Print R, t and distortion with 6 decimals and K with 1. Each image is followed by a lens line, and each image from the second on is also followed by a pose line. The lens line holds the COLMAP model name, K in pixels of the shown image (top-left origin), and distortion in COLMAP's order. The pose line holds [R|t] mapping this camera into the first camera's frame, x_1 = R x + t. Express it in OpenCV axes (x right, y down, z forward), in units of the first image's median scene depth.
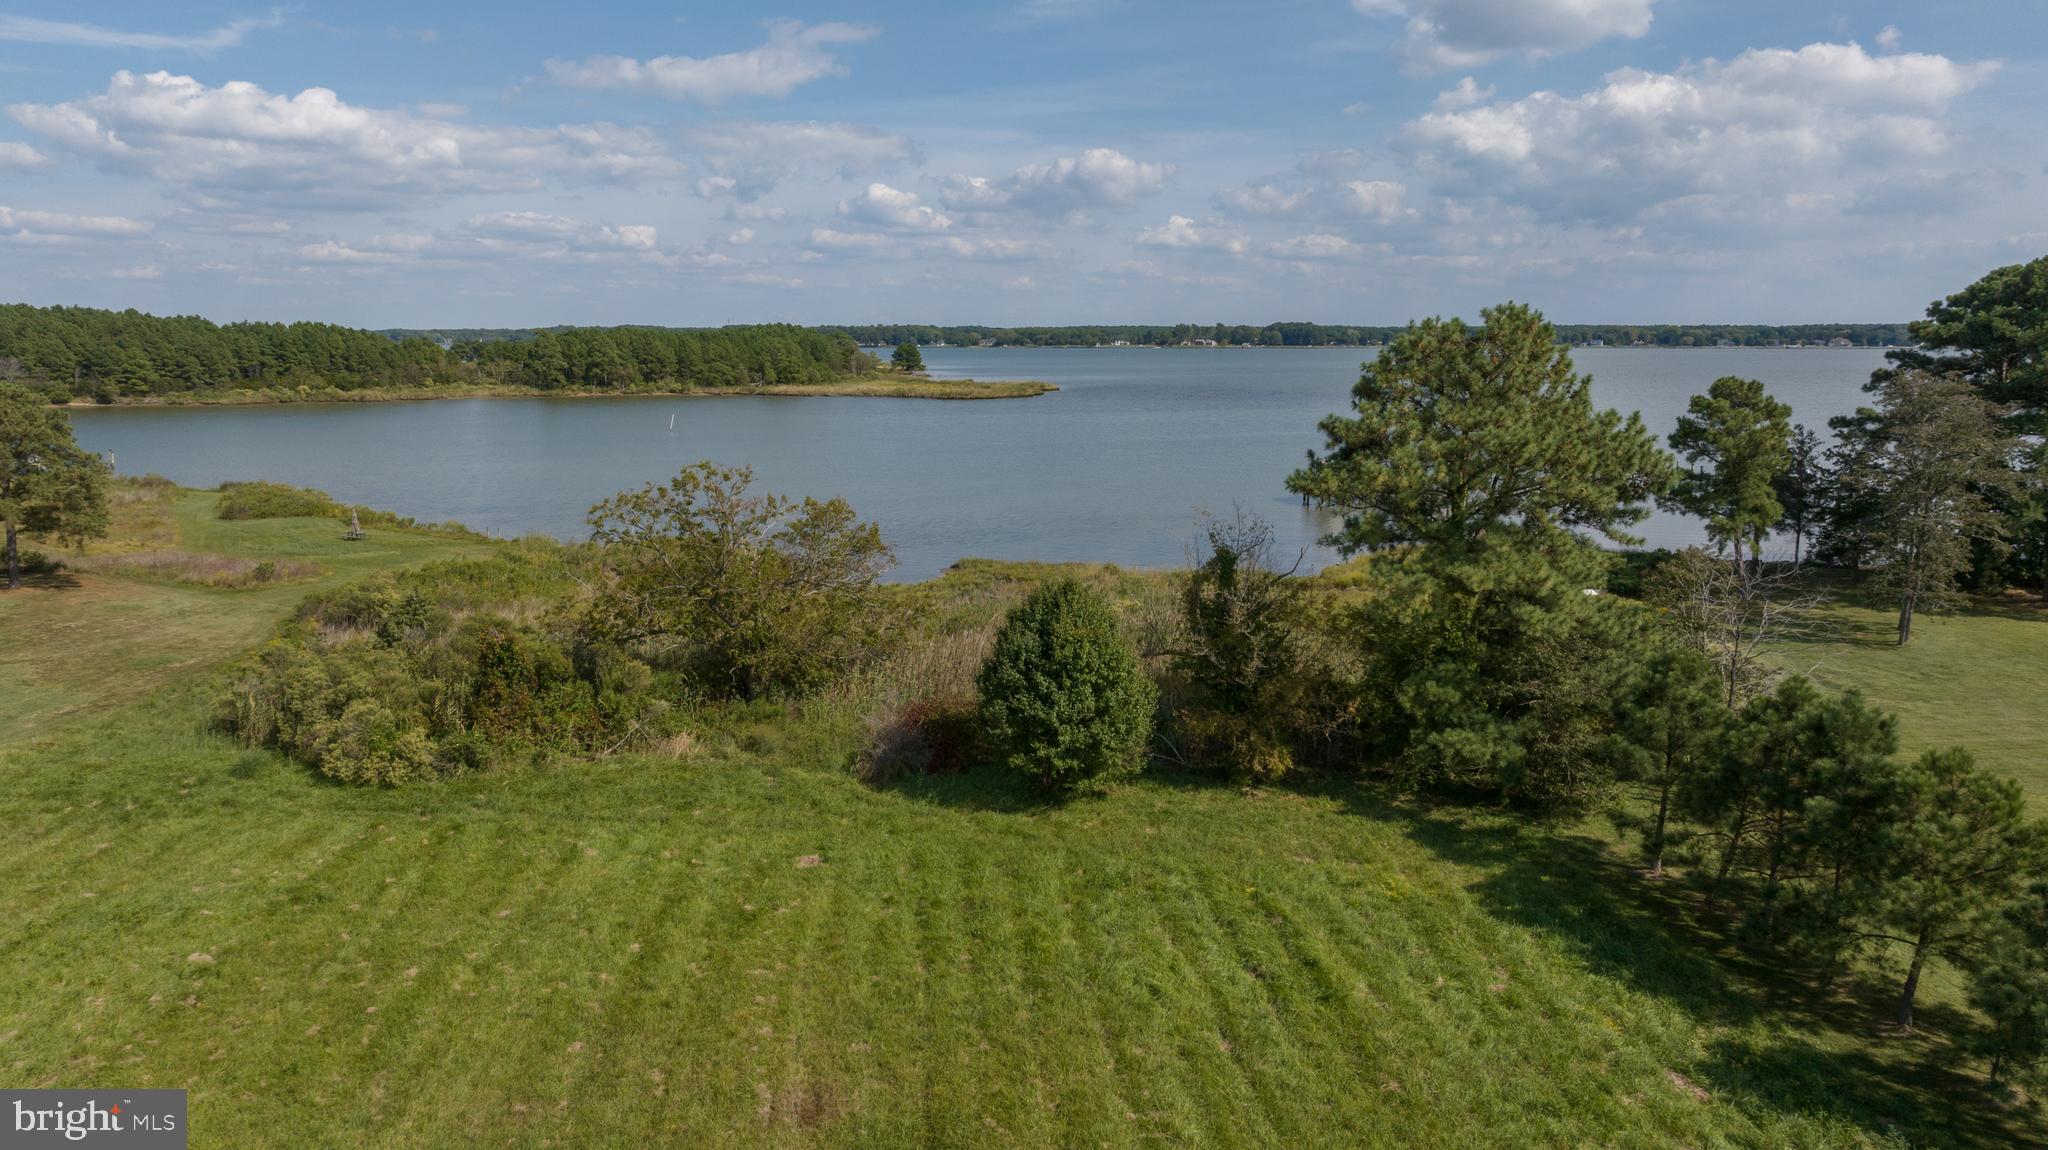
lens RADIAL K [[1439.1, 0, 1023.2], [0, 1439.1, 564.5], [0, 0, 1]] dist [-0.014204, 0.008272]
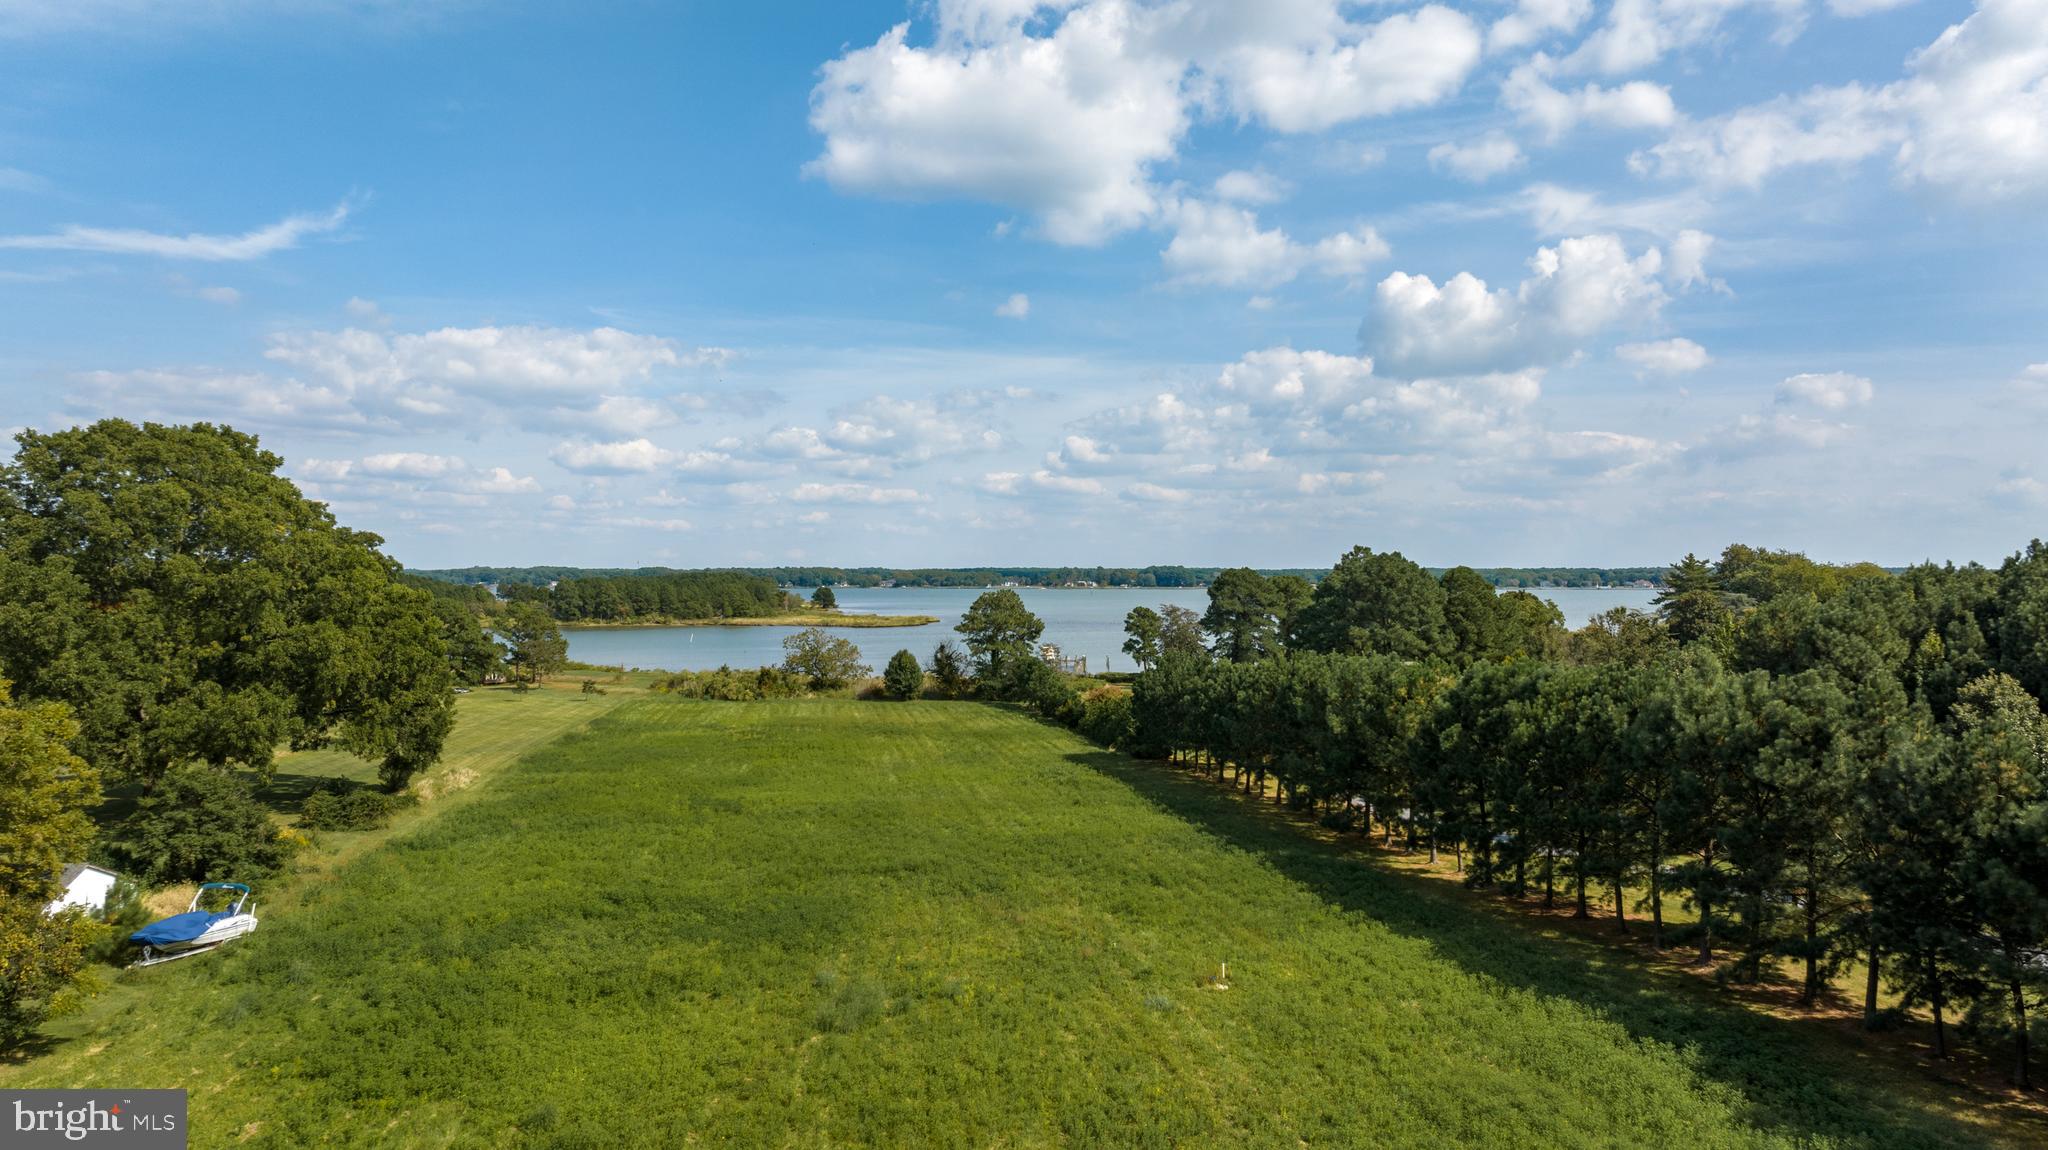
lens RADIAL K [[1456.6, 0, 1026.9], [0, 1456.6, 541.3], [0, 0, 1]] dist [-0.011467, 0.000827]
pose [[0.997482, 0.002486, 0.070878, 0.036378], [0.010327, 0.983642, -0.179836, 0.208031], [-0.070165, 0.180115, 0.981140, -1.475331]]
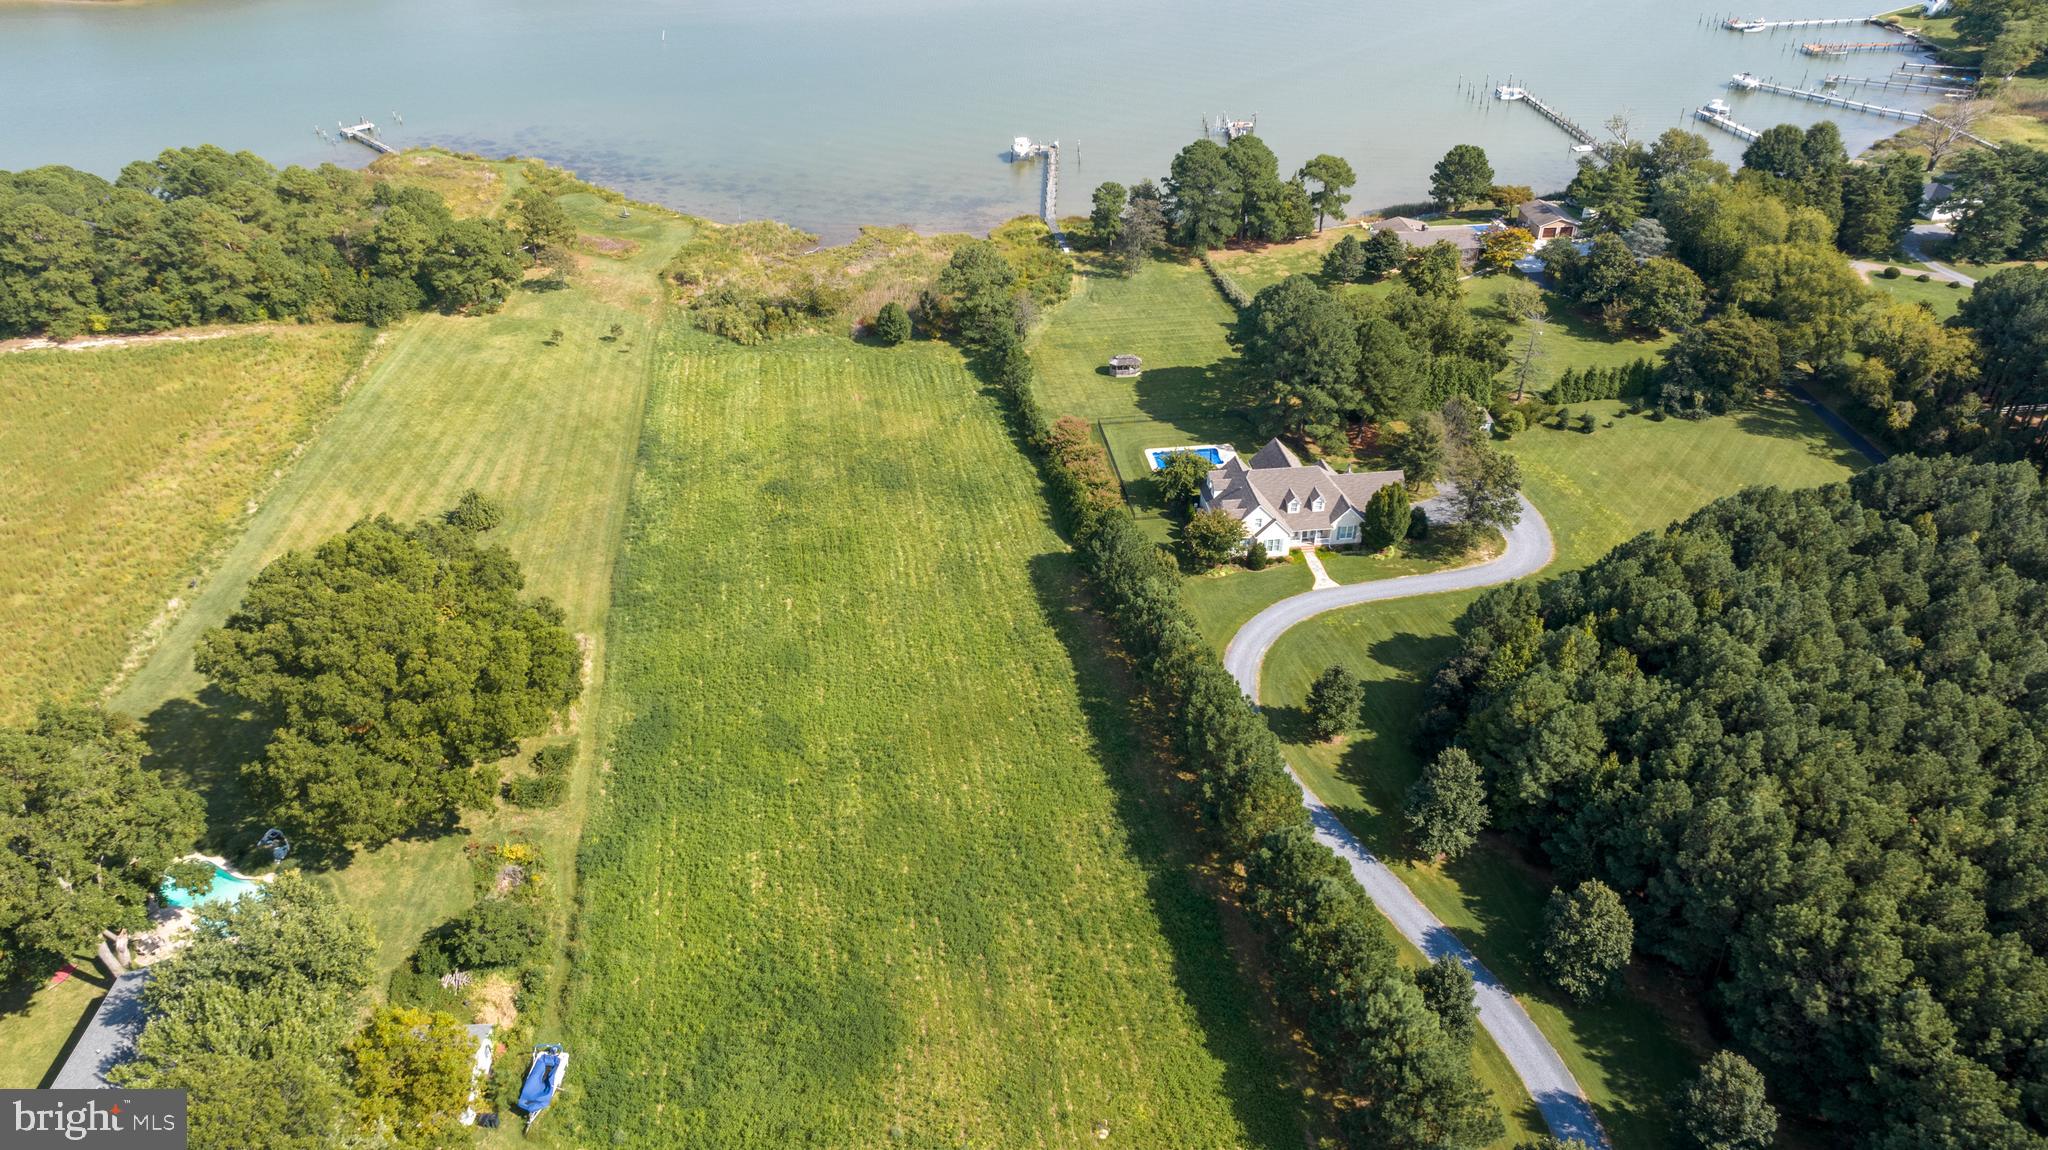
lens RADIAL K [[1485.6, 0, 1025.7], [0, 1485.6, 511.0], [0, 0, 1]] dist [-0.020529, 0.052872]
pose [[0.996356, -0.038759, 0.075983, 0.028951], [0.006565, 0.923004, 0.384734, -0.550112], [-0.085044, -0.382833, 0.919895, -1.716922]]
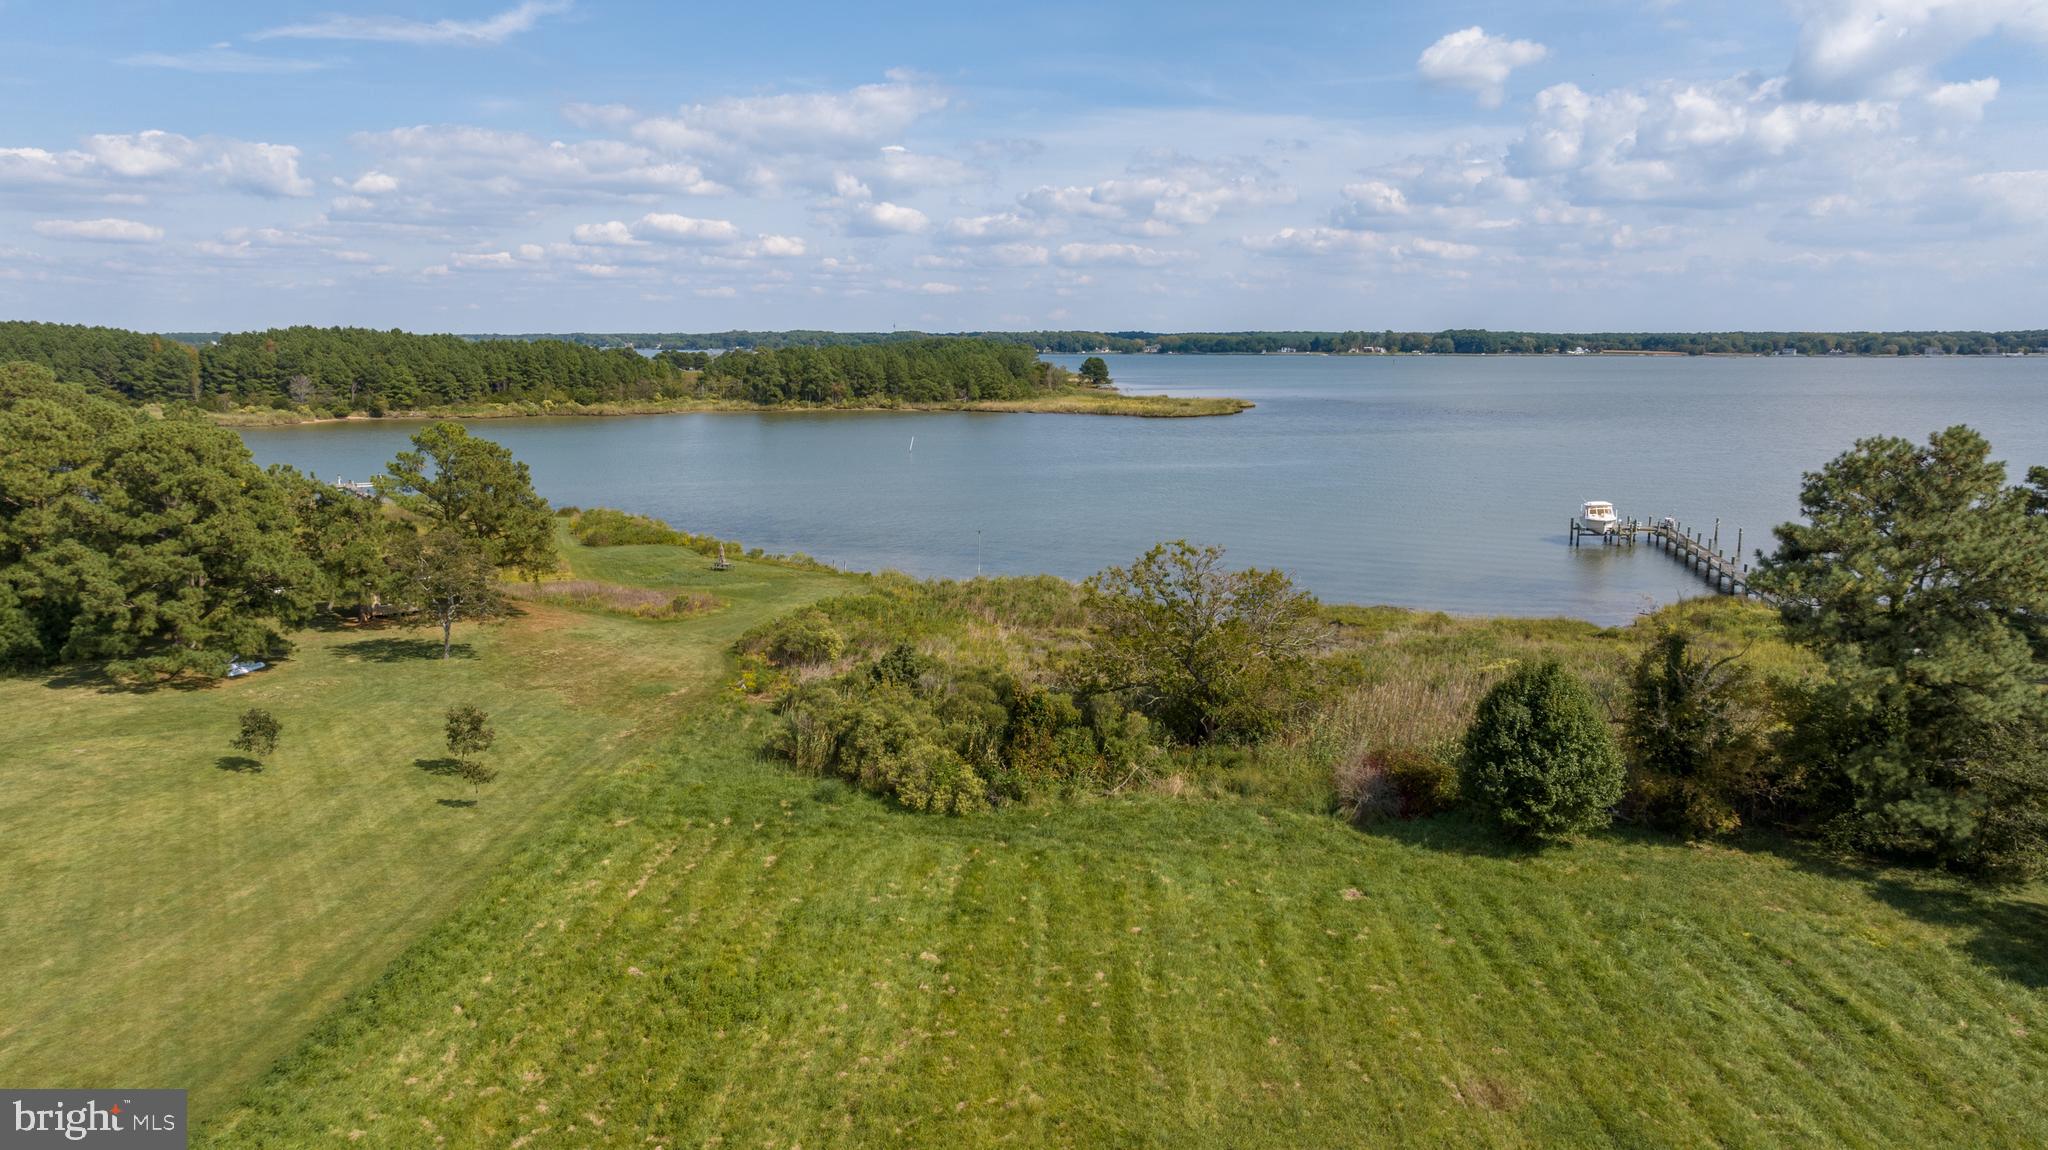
lens RADIAL K [[1439.1, 0, 1023.2], [0, 1439.1, 564.5], [0, 0, 1]] dist [-0.014204, 0.008272]
pose [[0.994368, 0.017964, -0.104444, -0.115405], [-0.018197, 0.999834, -0.001282, -0.024367], [0.104404, 0.003175, 0.994530, -0.087418]]
